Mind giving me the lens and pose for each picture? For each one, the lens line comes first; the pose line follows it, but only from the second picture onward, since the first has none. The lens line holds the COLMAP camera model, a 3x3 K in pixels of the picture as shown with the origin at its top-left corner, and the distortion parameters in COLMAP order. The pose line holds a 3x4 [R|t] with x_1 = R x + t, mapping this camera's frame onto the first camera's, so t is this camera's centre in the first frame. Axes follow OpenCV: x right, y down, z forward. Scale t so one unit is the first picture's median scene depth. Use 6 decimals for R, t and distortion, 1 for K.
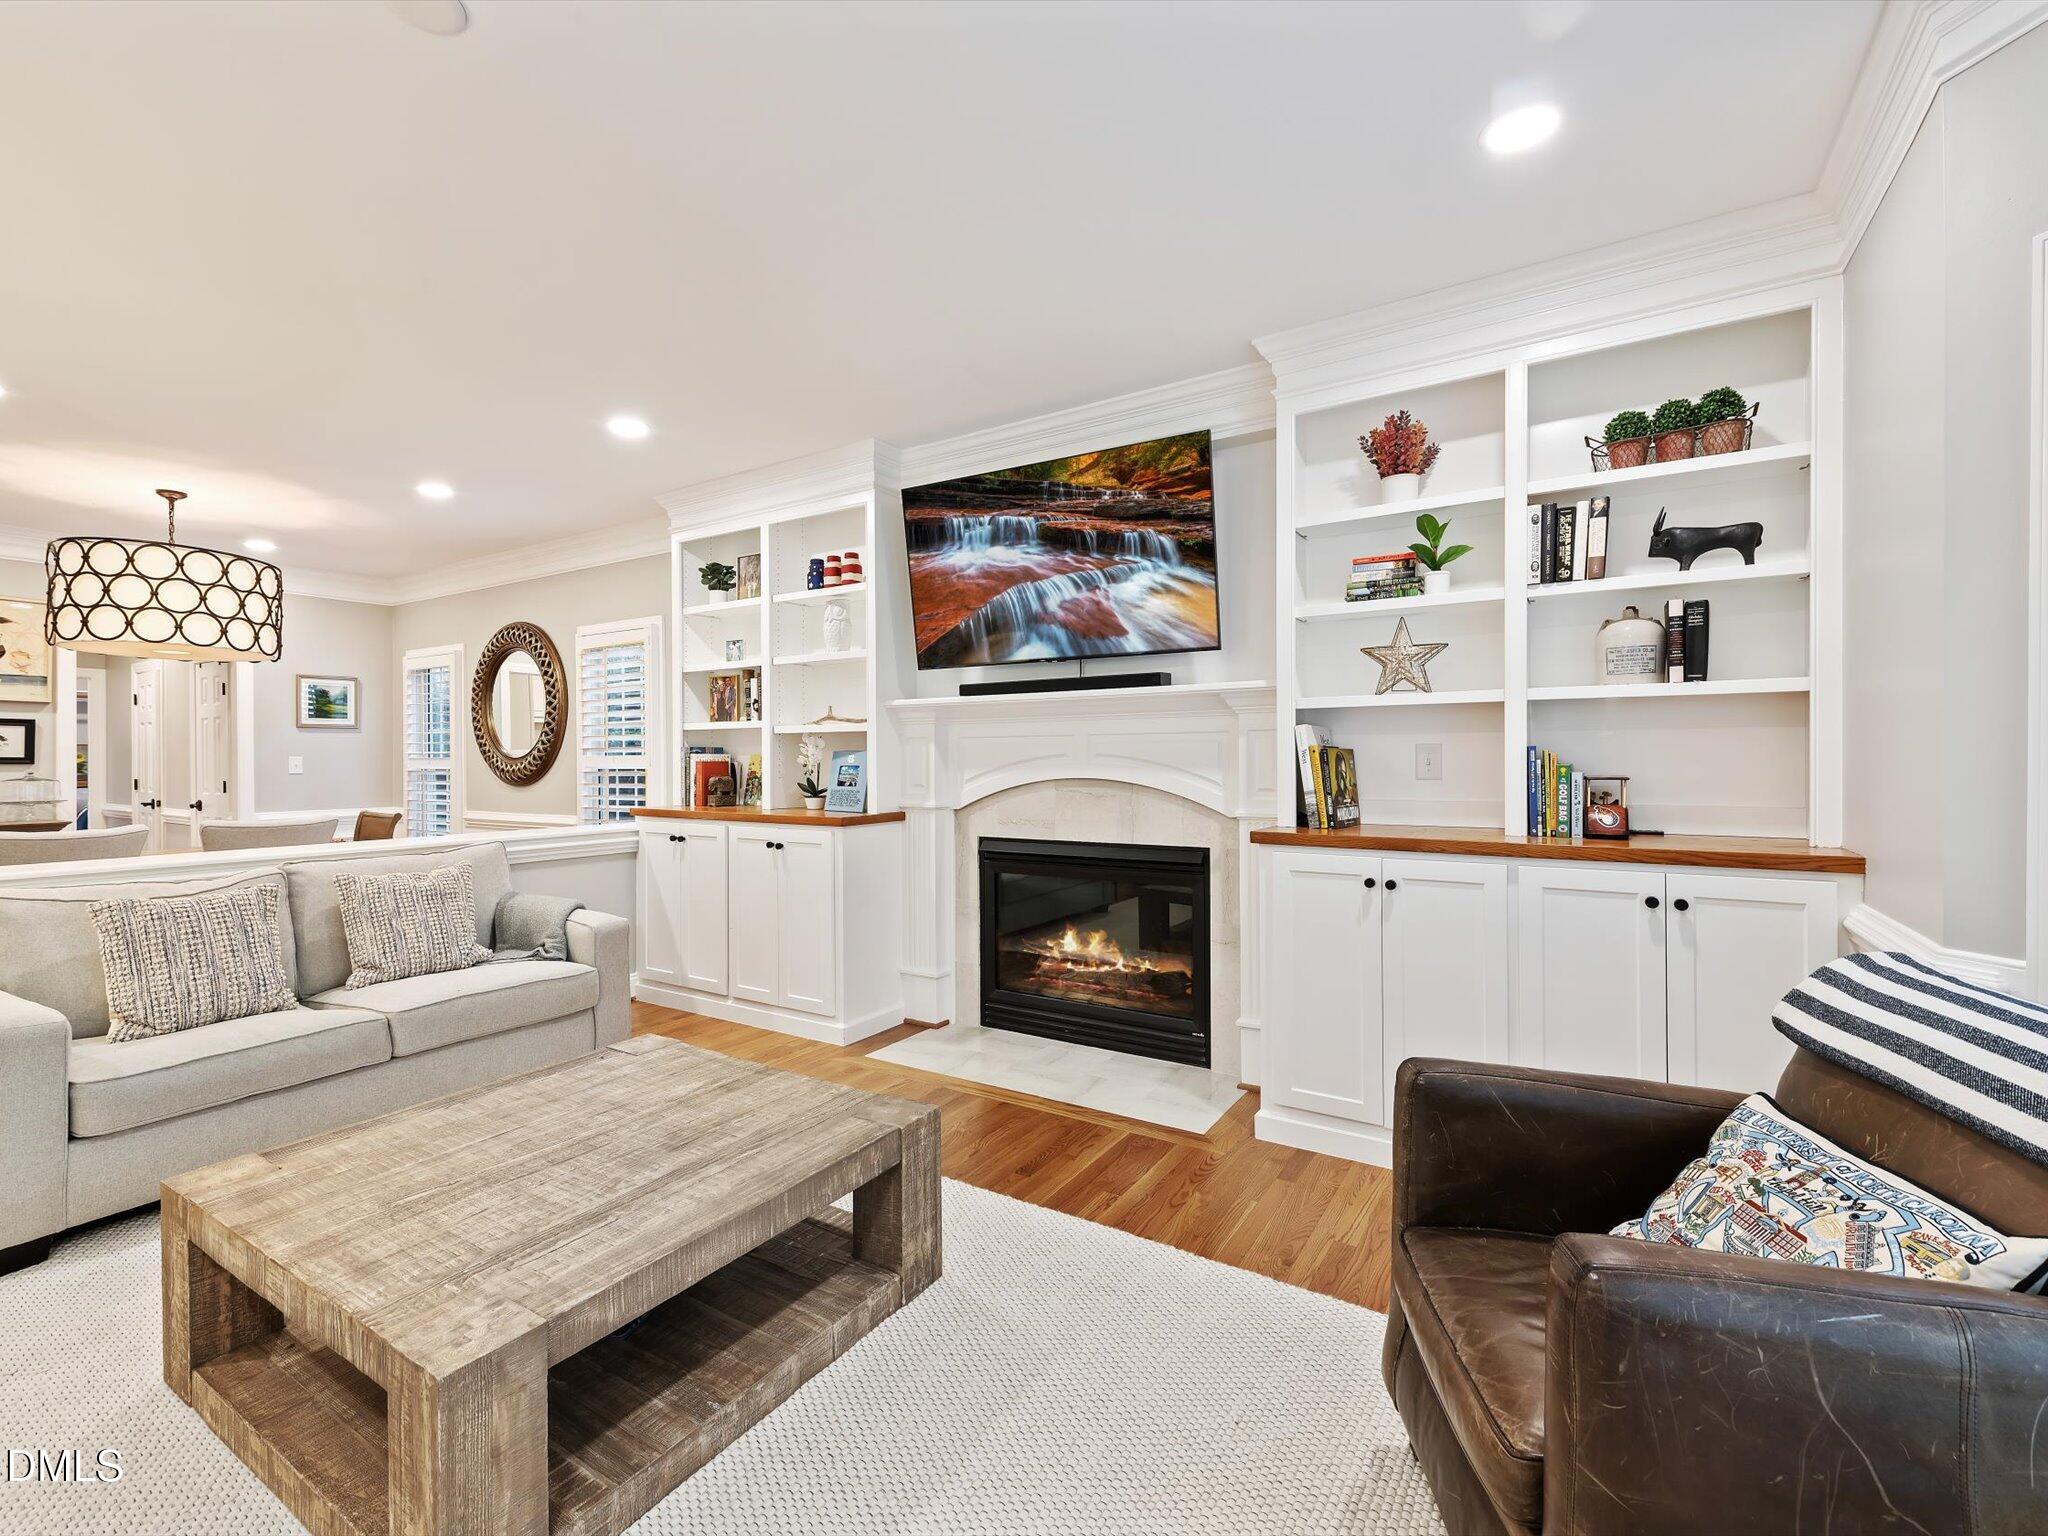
lens RADIAL K [[916.4, 0, 1017.6], [0, 916.4, 766.7], [0, 0, 1]] dist [0.009835, -0.002536]
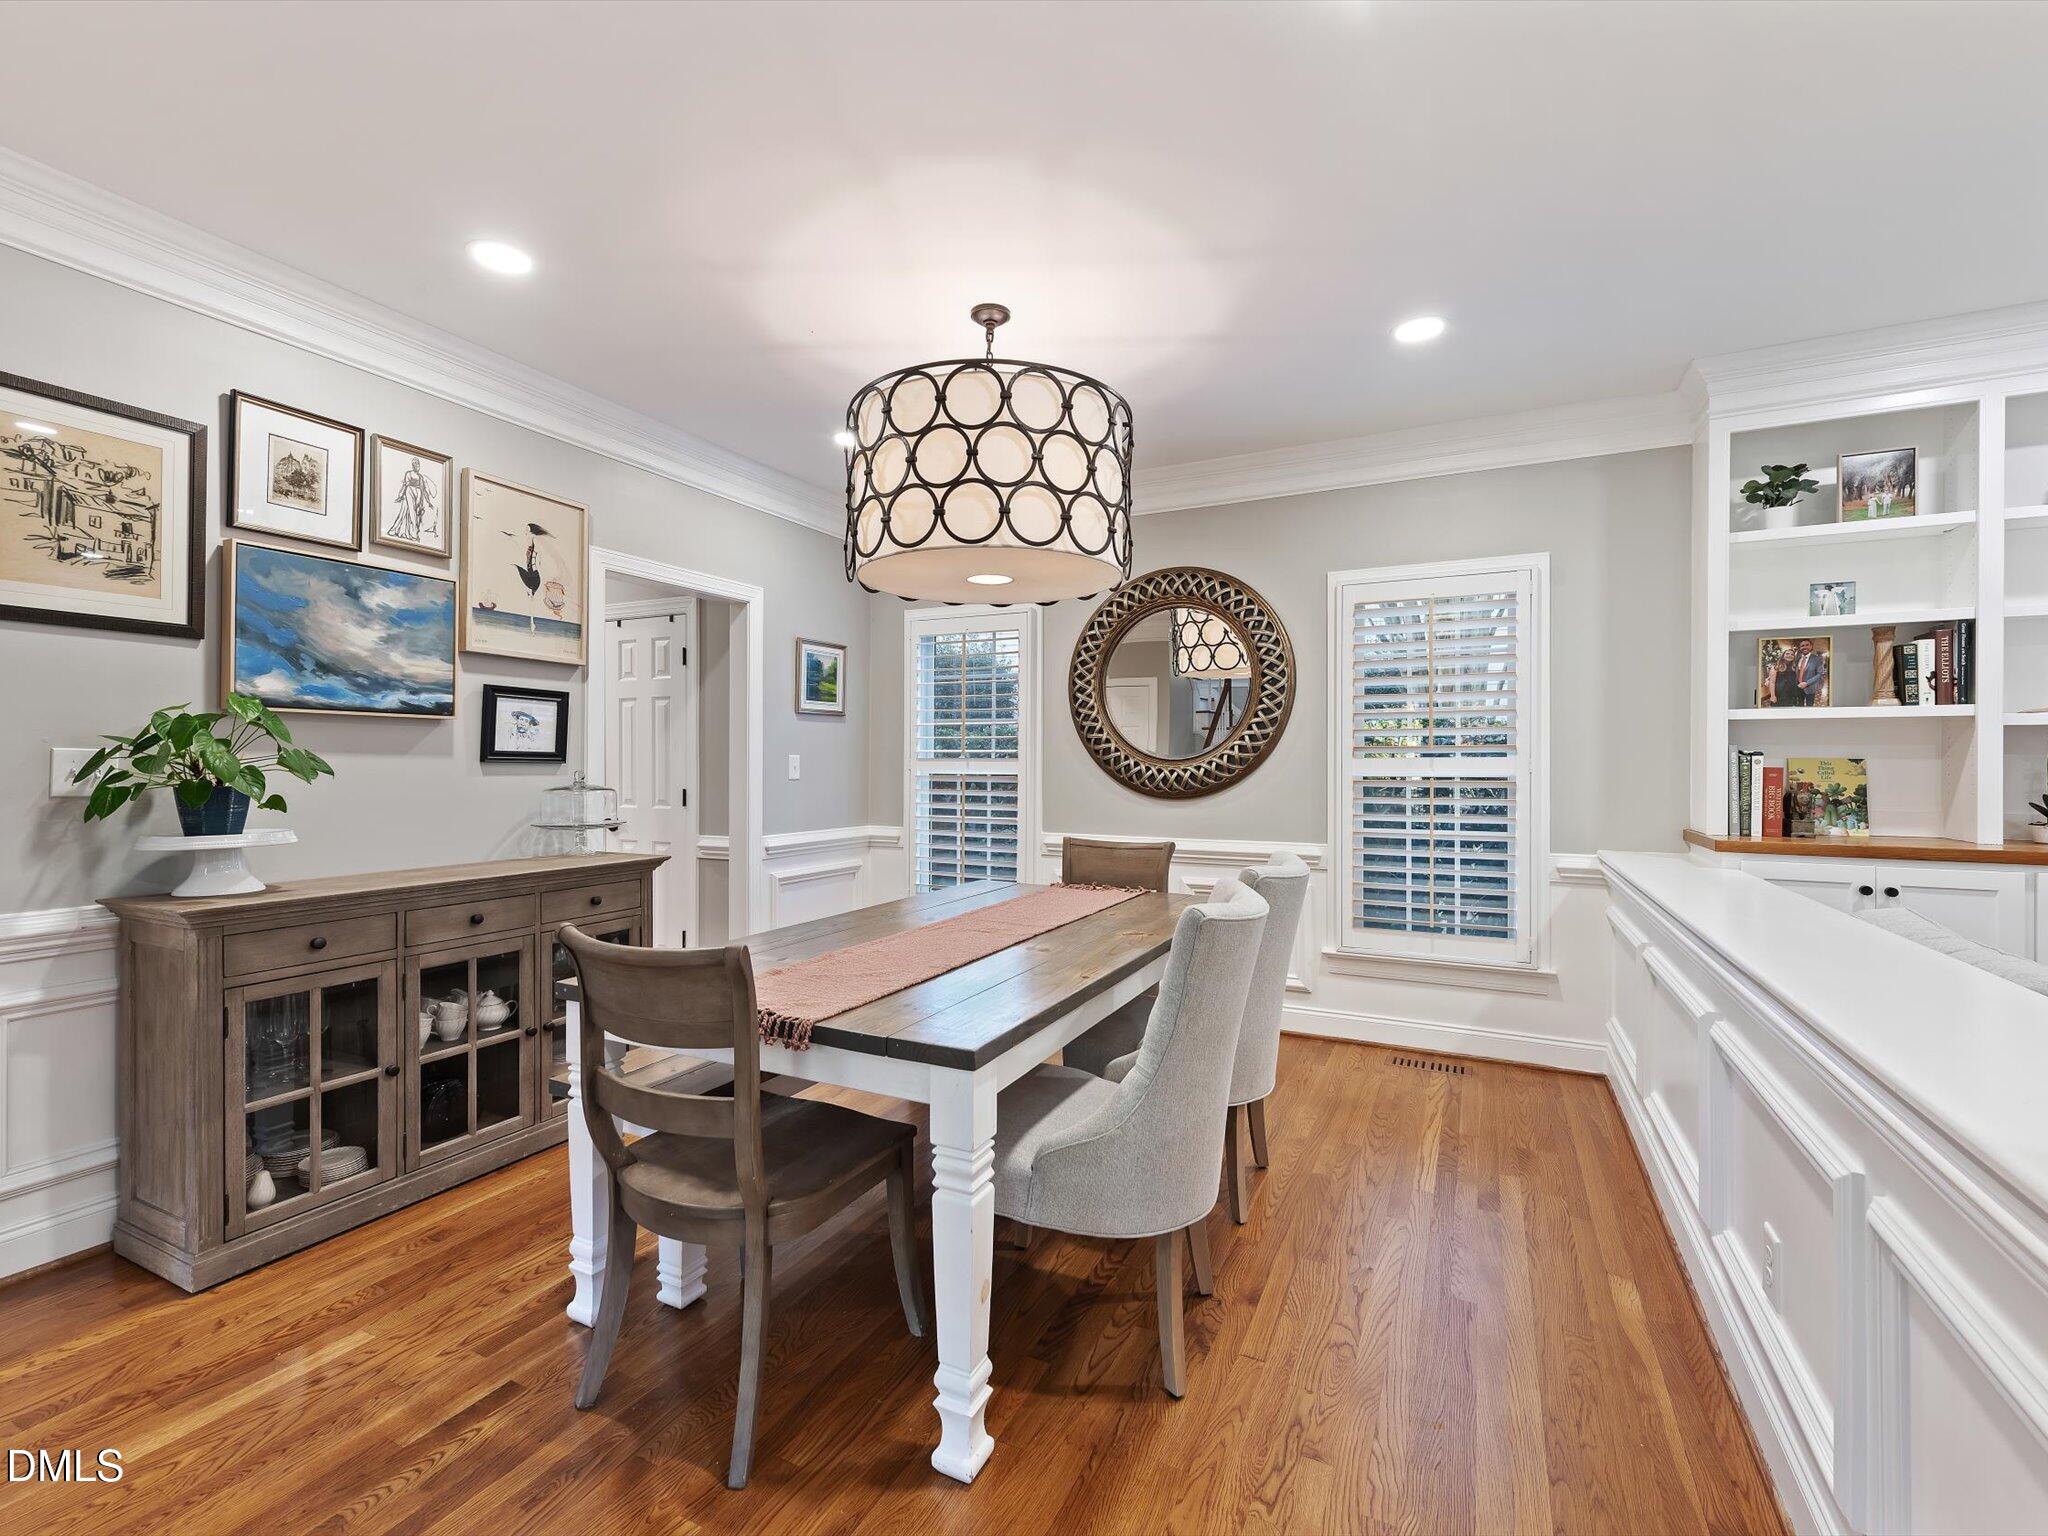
lens RADIAL K [[916.4, 0, 1026.9], [0, 916.4, 765.6], [0, 0, 1]] dist [0.009835, -0.002536]
pose [[0.994750, 0.008004, 0.102018, -0.820609], [-0.007371, 0.999951, -0.006580, 0.001076], [-0.102066, 0.005794, 0.994761, 0.349584]]
